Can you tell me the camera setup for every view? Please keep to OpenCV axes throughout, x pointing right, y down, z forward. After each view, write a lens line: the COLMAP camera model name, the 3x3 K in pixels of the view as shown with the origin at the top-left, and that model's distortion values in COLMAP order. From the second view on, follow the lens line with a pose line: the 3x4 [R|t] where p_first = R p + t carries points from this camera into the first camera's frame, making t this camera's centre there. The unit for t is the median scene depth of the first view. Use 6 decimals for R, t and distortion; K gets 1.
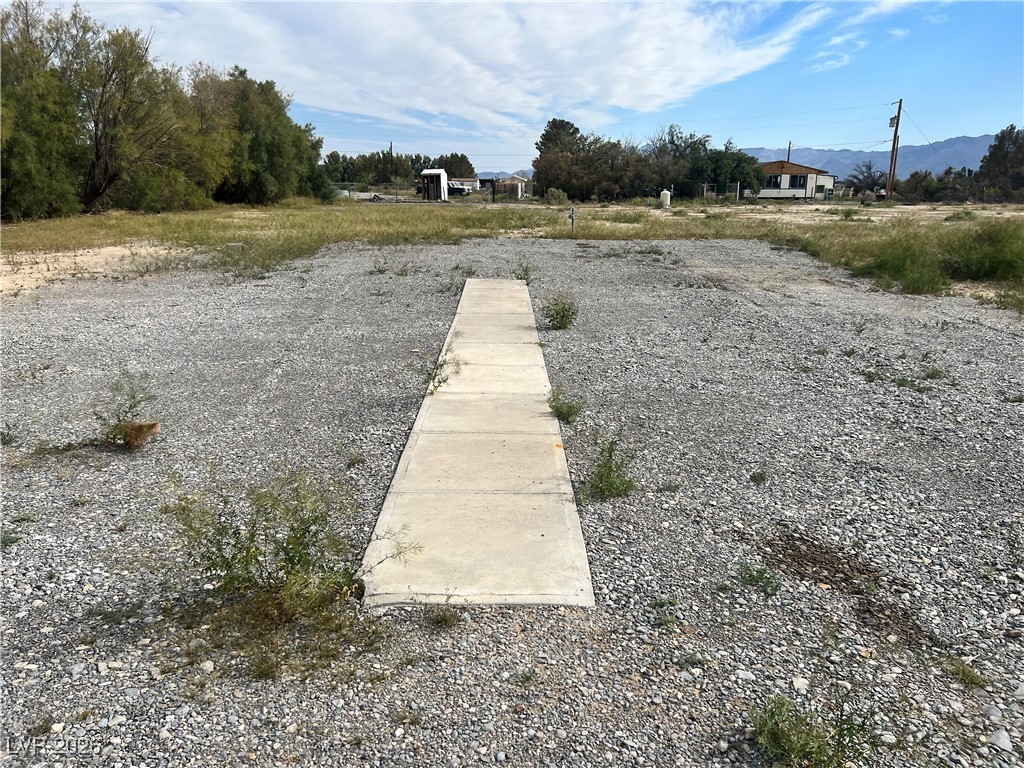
lens RADIAL K [[774.3, 0, 508.5], [0, 774.3, 377.2], [0, 0, 1]] dist [0.059441, -0.064756]
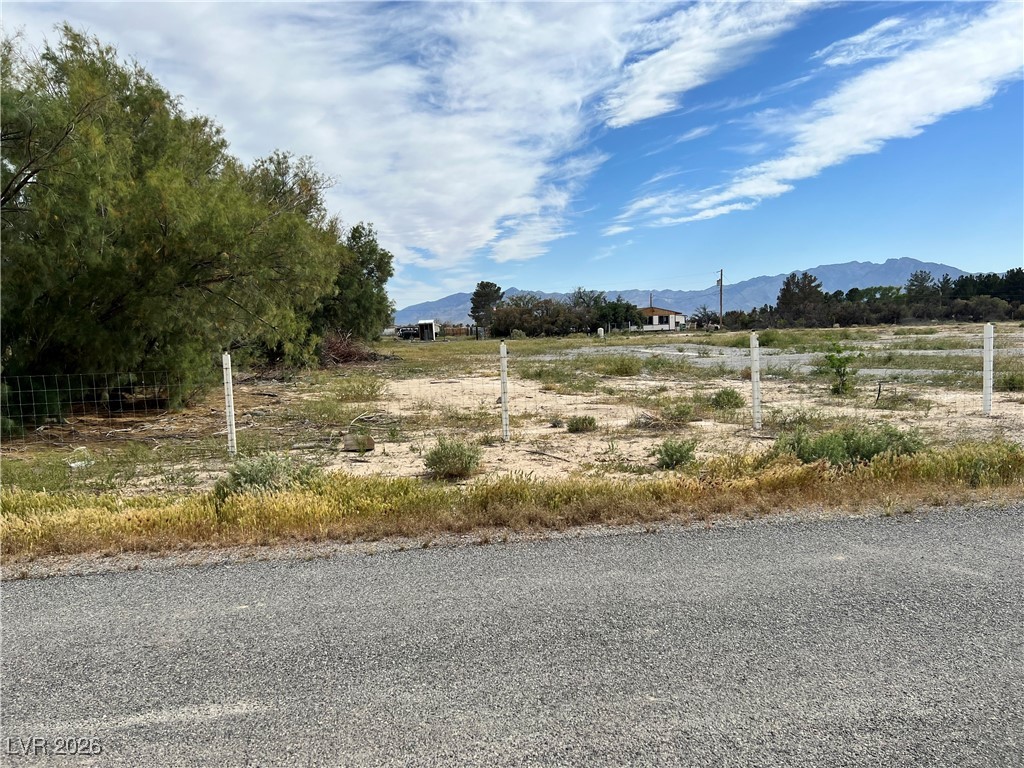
lens RADIAL K [[774.3, 0, 508.5], [0, 774.3, 377.2], [0, 0, 1]] dist [0.059441, -0.064756]
pose [[0.981394, -0.048325, 0.185826, -0.215453], [0.080599, 0.982097, -0.170263, 0.093616], [-0.174271, 0.182073, 0.967719, -0.394286]]
